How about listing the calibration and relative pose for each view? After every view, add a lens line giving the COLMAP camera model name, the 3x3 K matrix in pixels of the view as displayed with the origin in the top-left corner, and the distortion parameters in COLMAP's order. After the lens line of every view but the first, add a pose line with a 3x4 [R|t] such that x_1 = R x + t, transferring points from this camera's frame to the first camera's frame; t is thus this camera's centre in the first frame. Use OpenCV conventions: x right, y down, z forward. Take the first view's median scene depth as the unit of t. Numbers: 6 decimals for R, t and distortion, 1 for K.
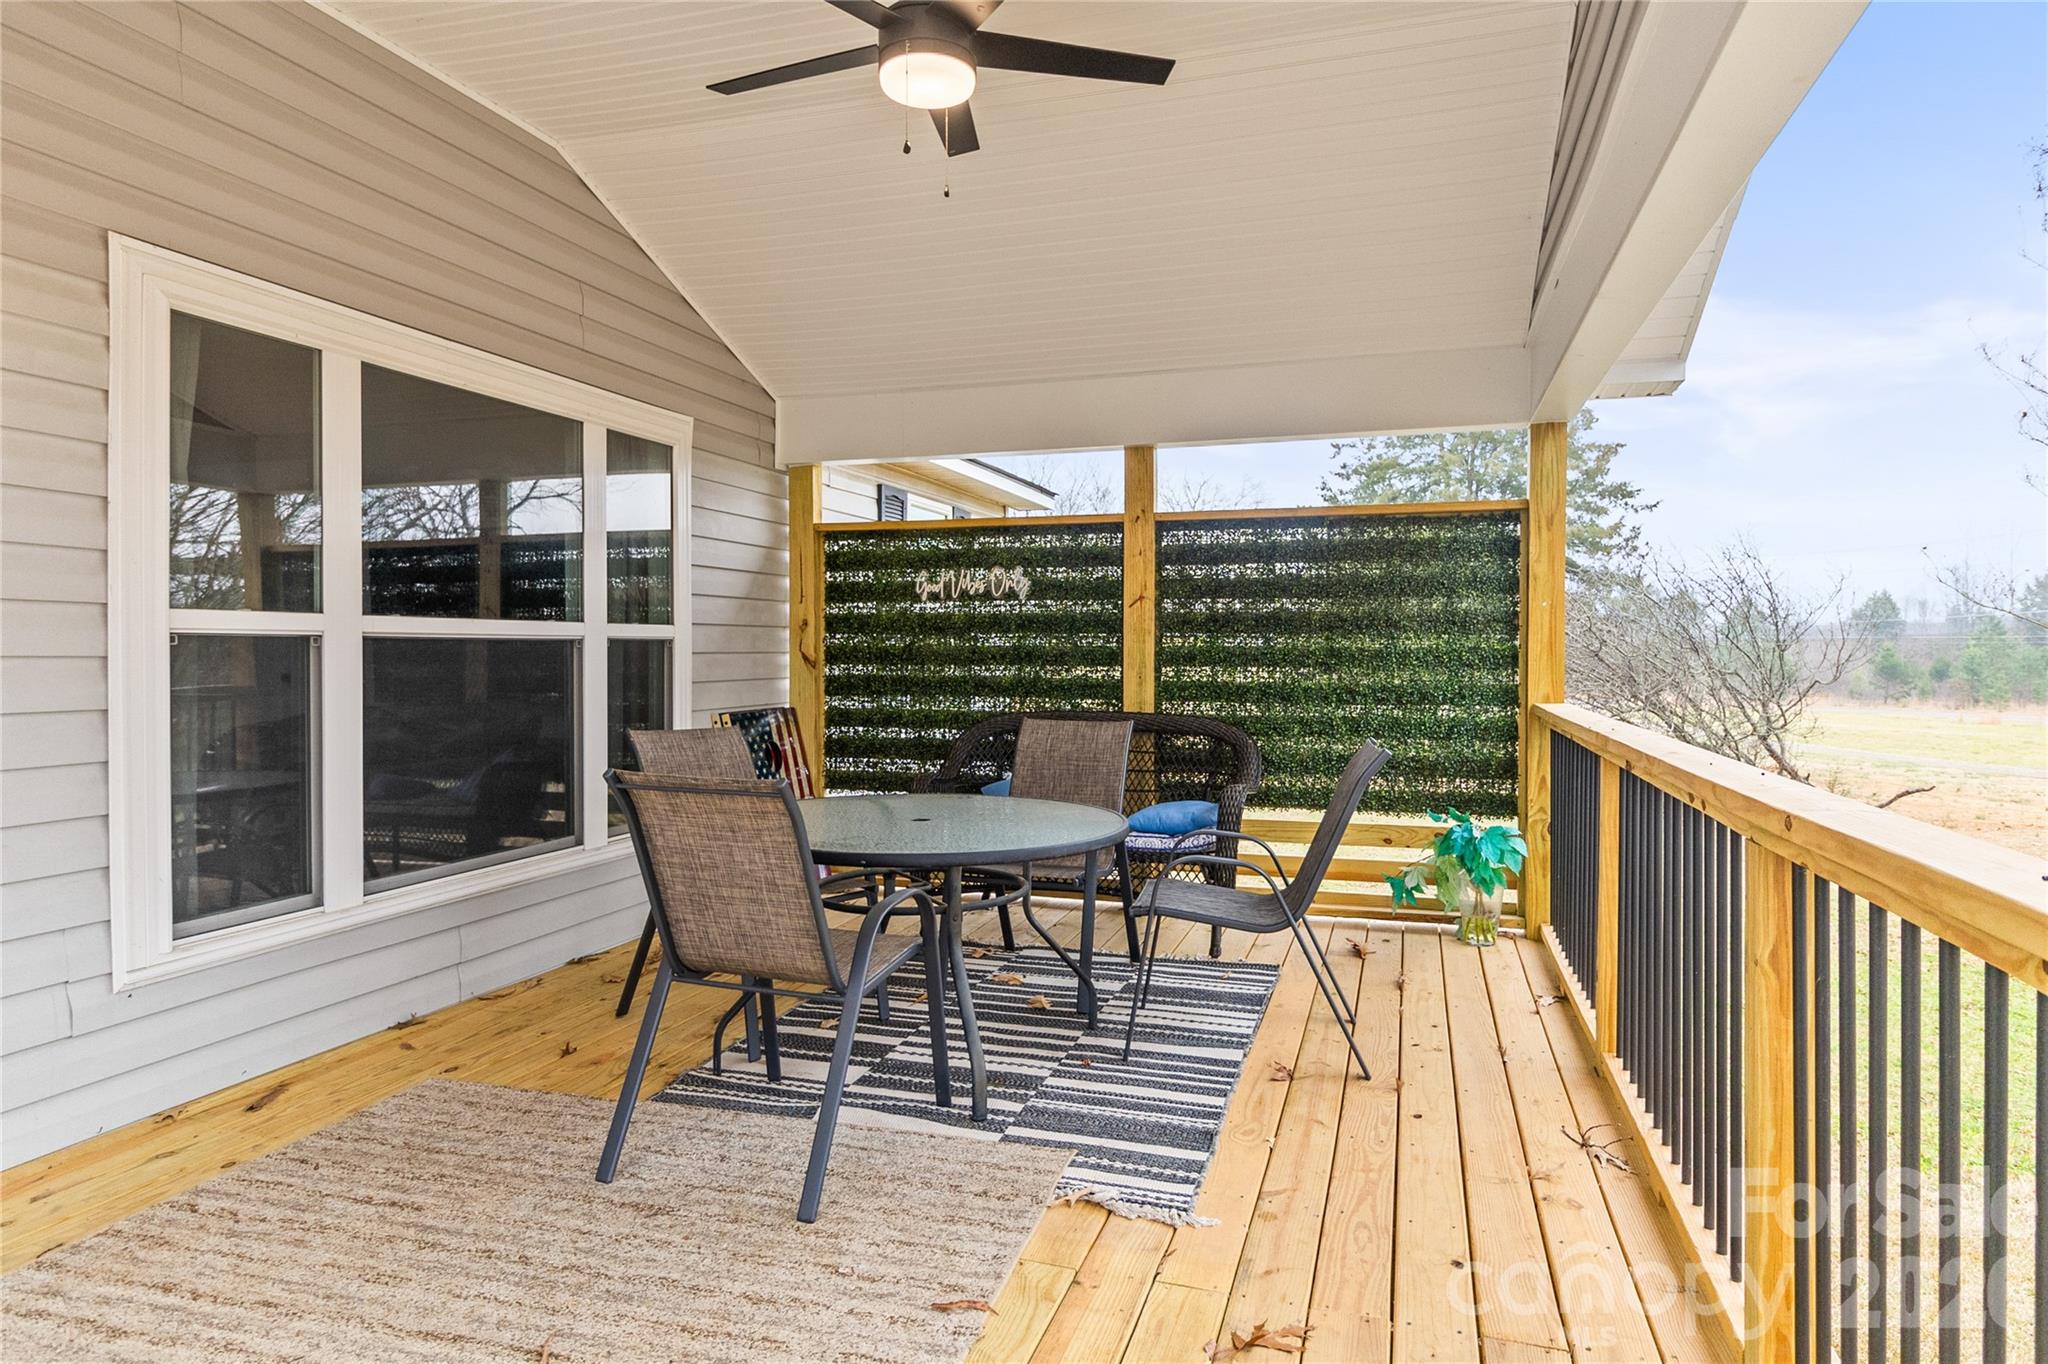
lens RADIAL K [[1192.3, 0, 1030.3], [0, 1192.3, 656.0], [0, 0, 1]] dist [-0.002154, -0.001353]
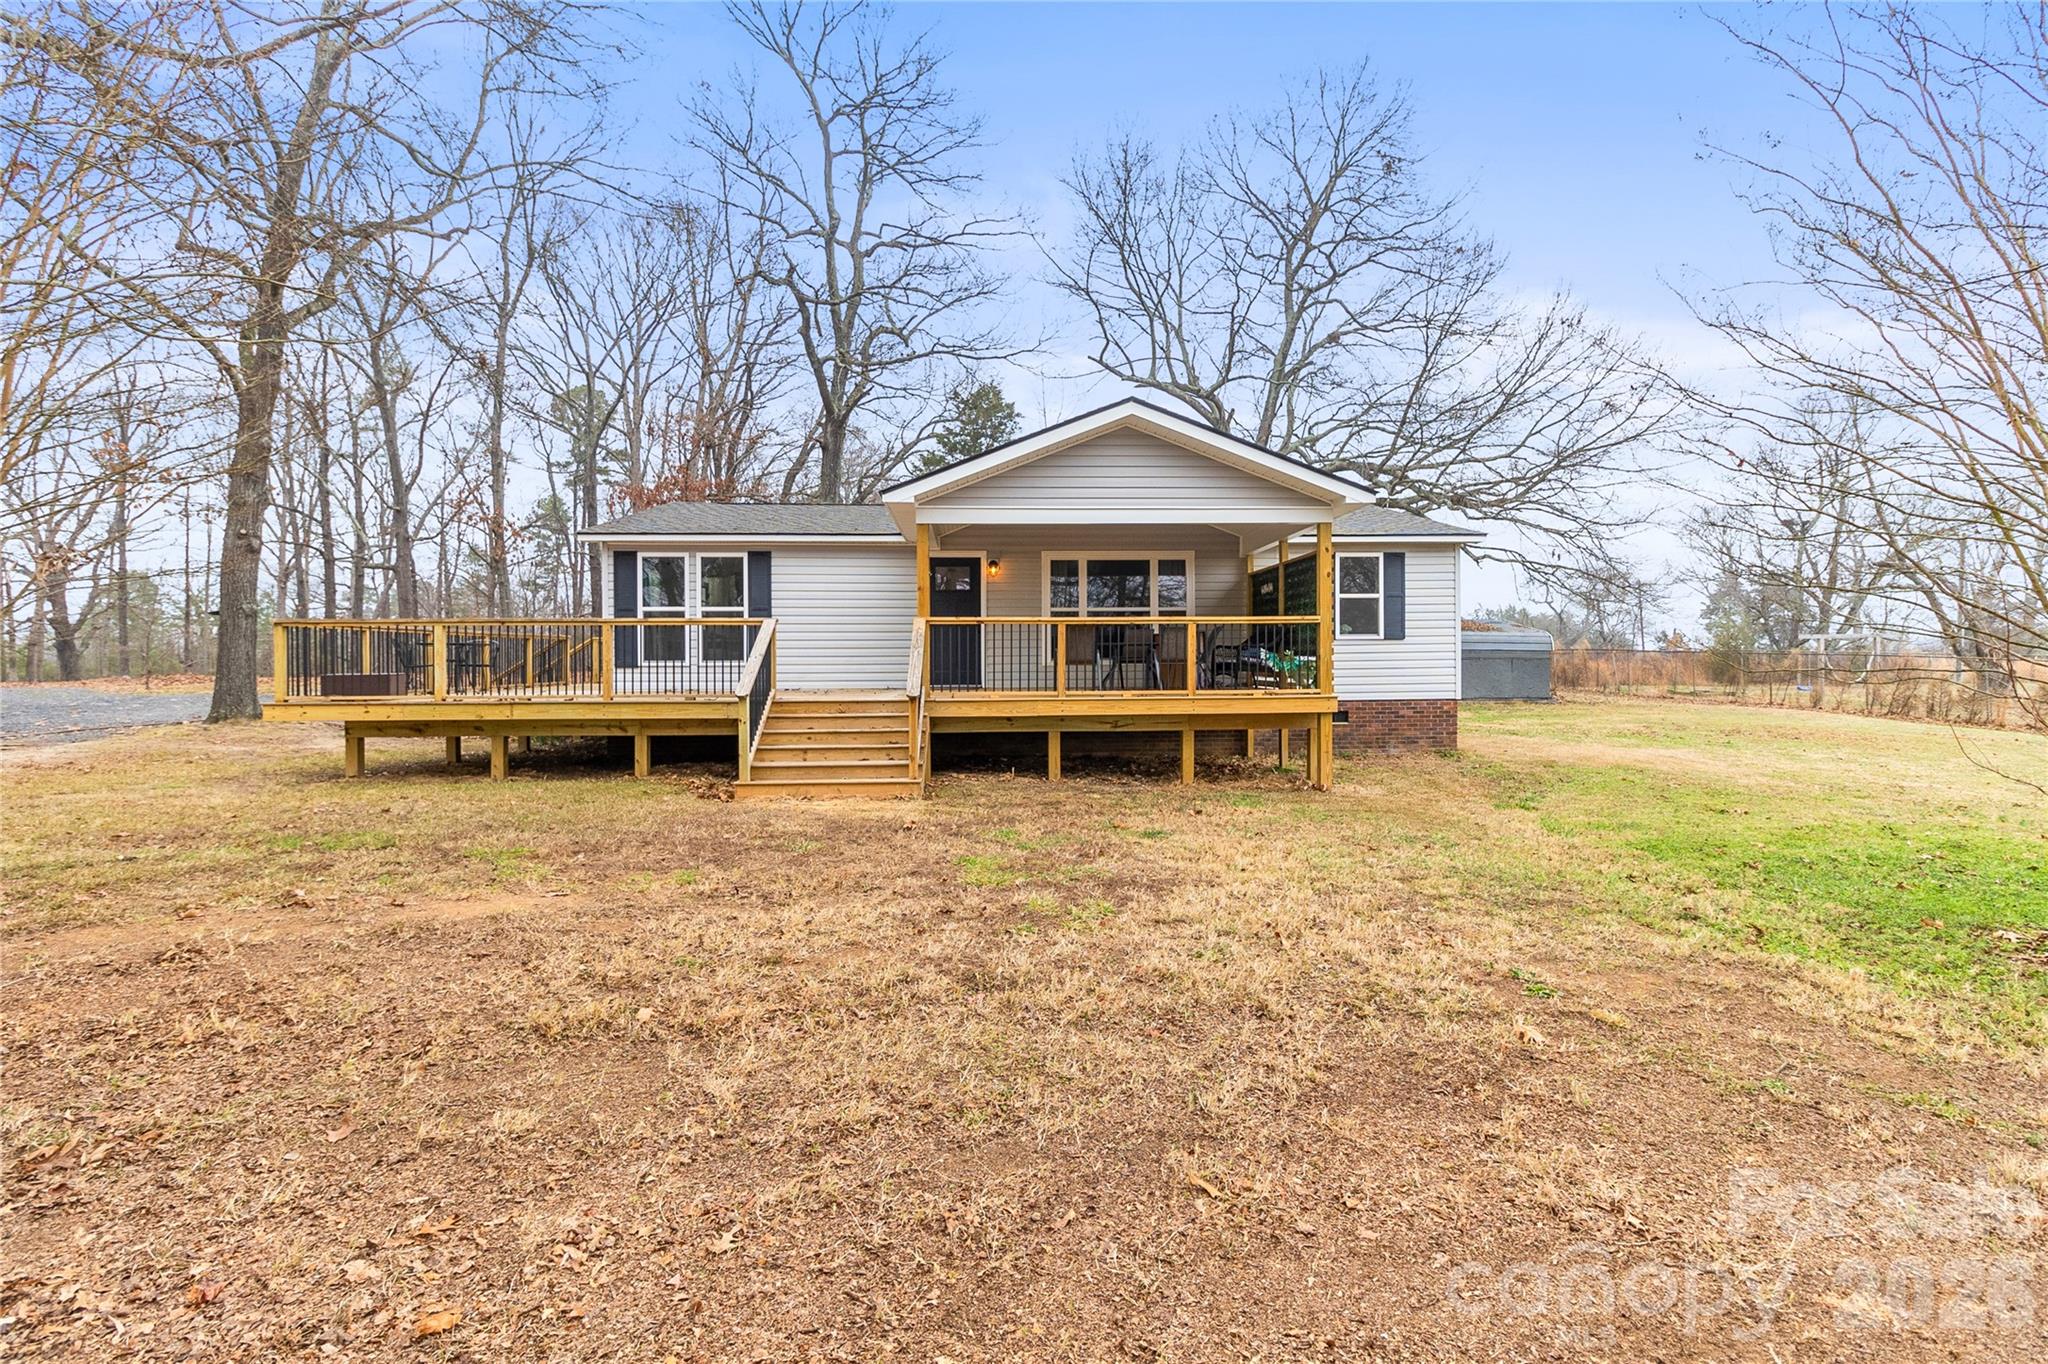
lens RADIAL K [[949.1, 0, 1033.7], [0, 949.1, 671.5], [0, 0, 1]] dist [0.000384, 0.000331]
pose [[0.358986, 0.006509, -0.933320, 2.210778], [0.001609, 0.999970, 0.007593, 0.146560], [0.933342, -0.004227, 0.358964, -0.505759]]
